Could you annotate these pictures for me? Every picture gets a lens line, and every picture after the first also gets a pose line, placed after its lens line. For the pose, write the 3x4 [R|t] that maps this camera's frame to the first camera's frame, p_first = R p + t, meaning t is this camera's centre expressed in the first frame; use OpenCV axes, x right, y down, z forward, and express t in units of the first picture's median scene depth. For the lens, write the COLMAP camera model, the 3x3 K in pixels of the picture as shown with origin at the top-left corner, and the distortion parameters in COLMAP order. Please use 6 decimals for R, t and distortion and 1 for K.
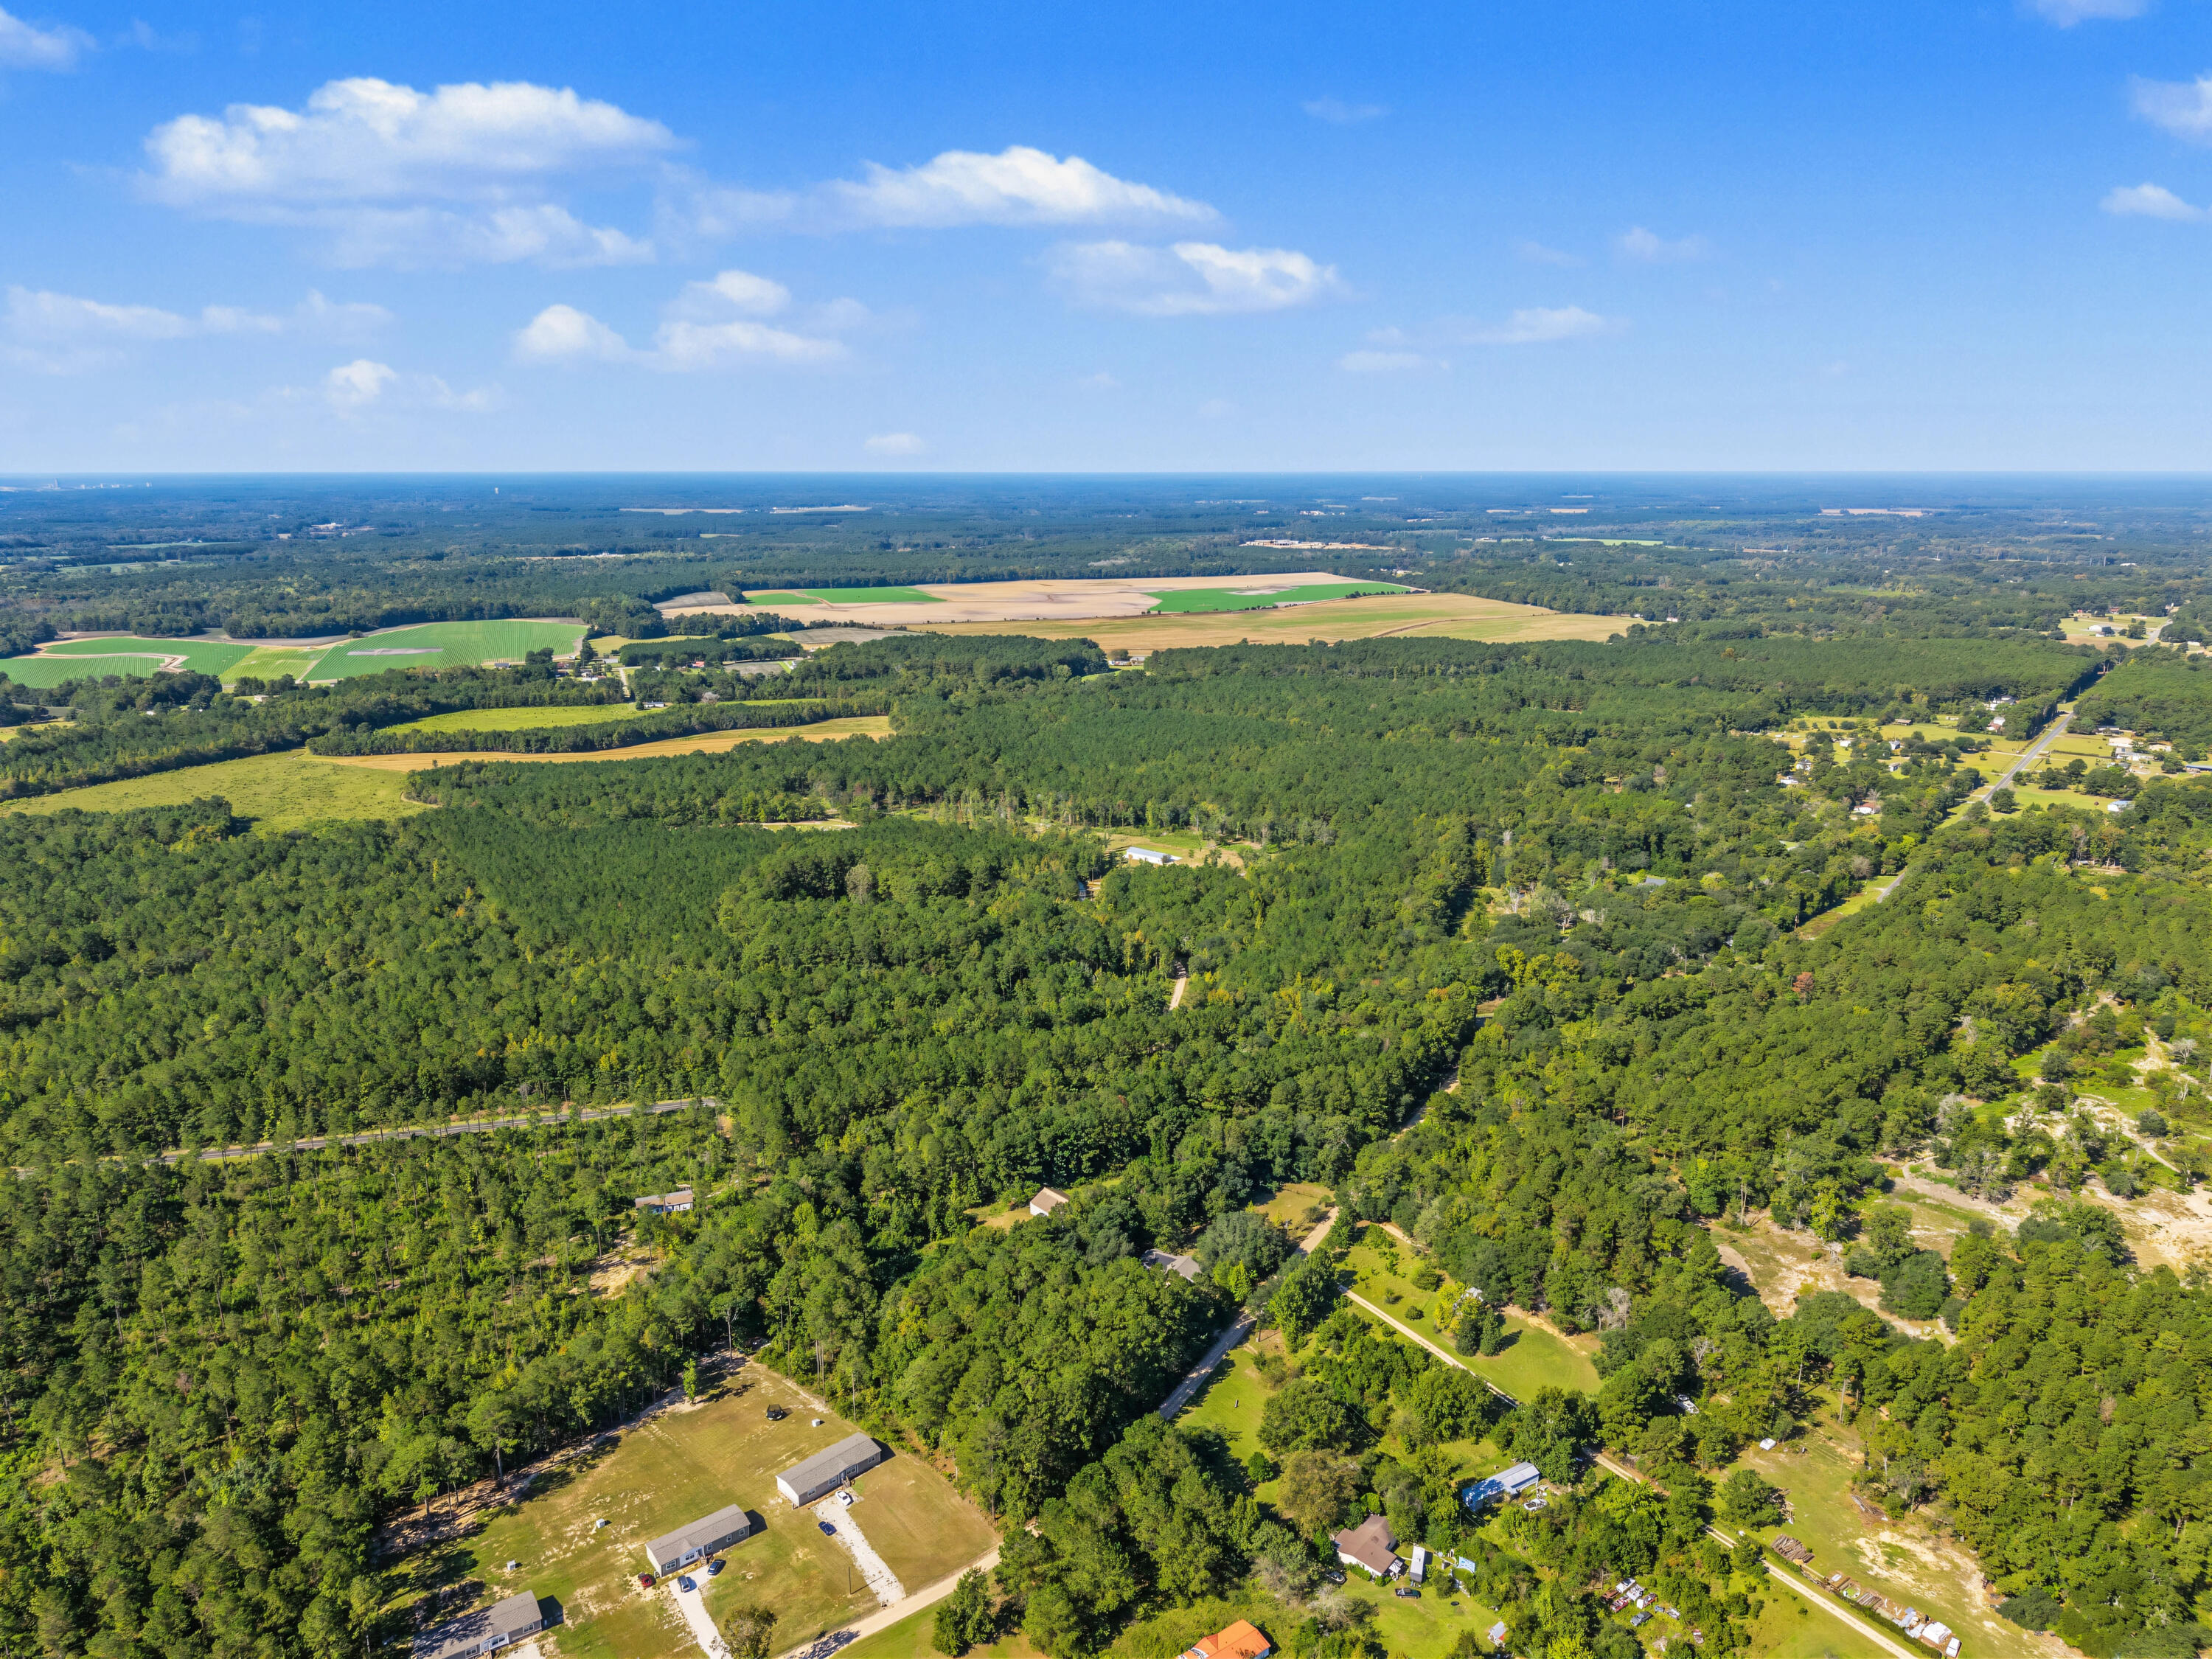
lens RADIAL K [[1479.5, 0, 1108.5], [0, 1479.5, 807.9], [0, 0, 1]] dist [0.032526, -0.034234]
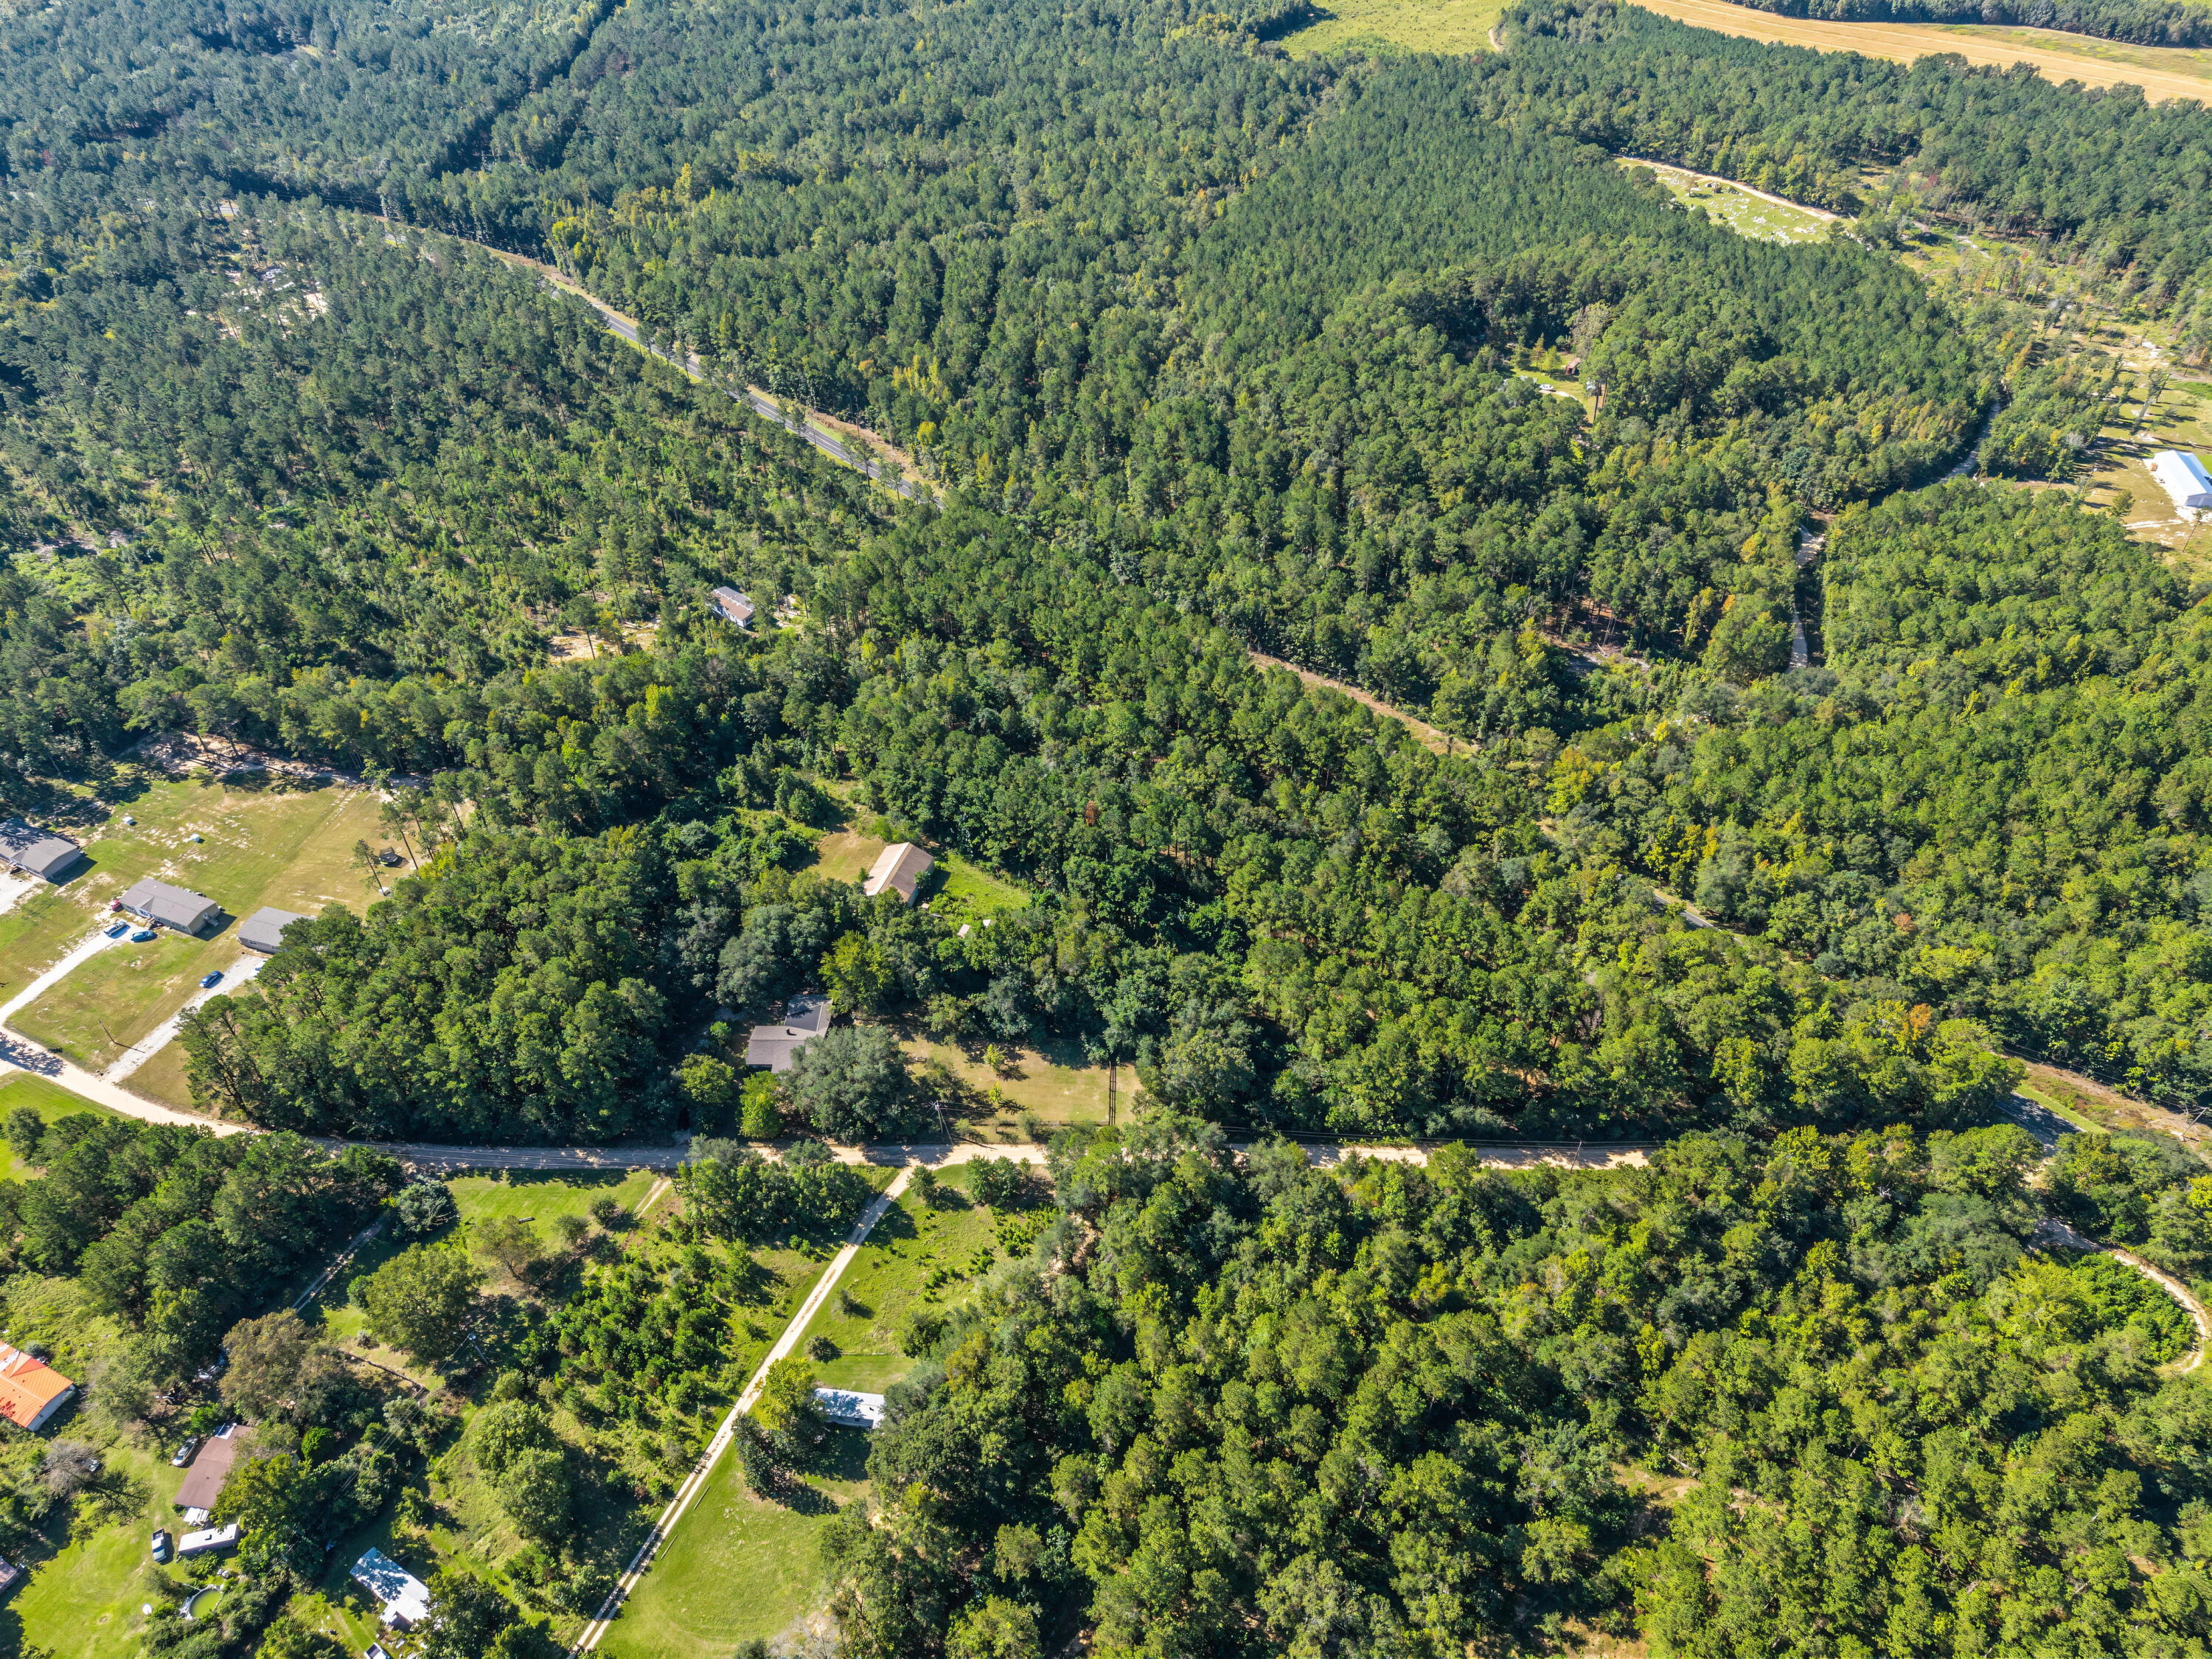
lens RADIAL K [[1479.5, 0, 1113.0], [0, 1479.5, 828.2], [0, 0, 1]] dist [0.032526, -0.034234]
pose [[0.499773, 0.580534, -0.642812, 0.459923], [-0.194804, 0.798466, 0.569652, -0.178139], [0.843966, -0.159474, 0.512142, 0.699694]]
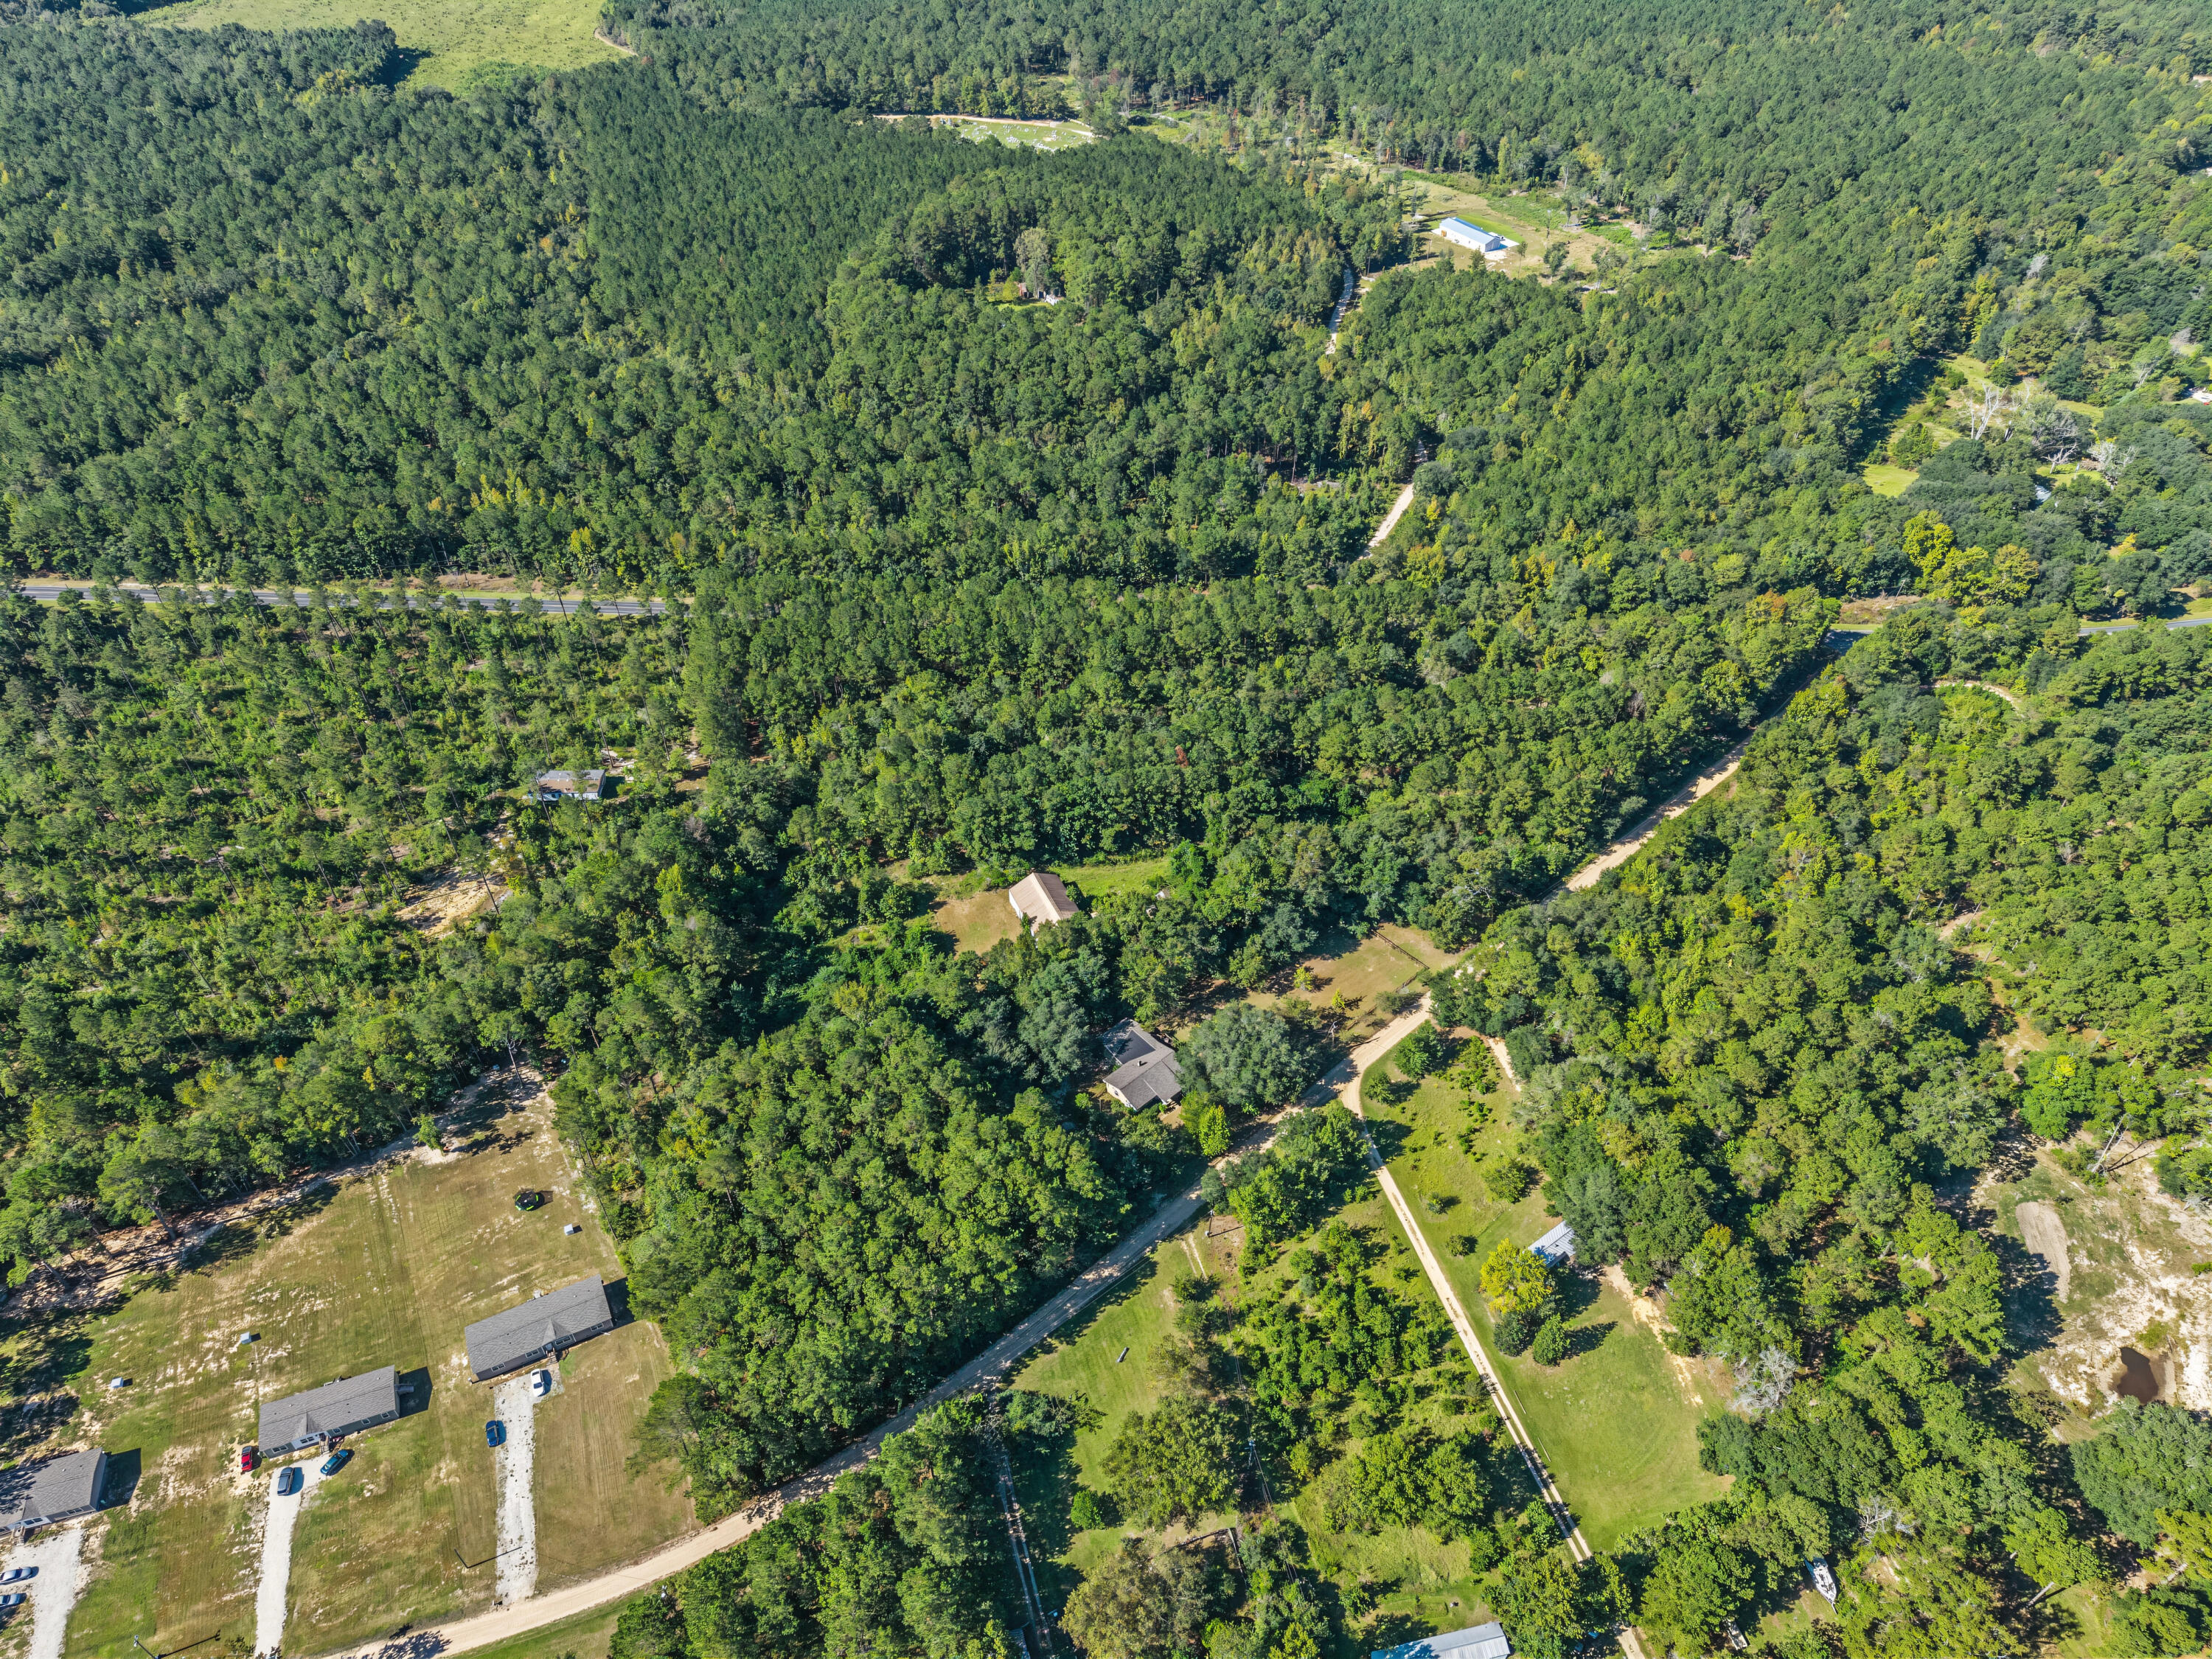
lens RADIAL K [[1479.5, 0, 1111.2], [0, 1479.5, 823.8], [0, 0, 1]] dist [0.032526, -0.034234]
pose [[0.954227, 0.200682, -0.221762, 0.142410], [-0.068001, 0.867626, 0.492546, -0.113029], [0.291252, -0.454920, 0.841558, 0.417118]]
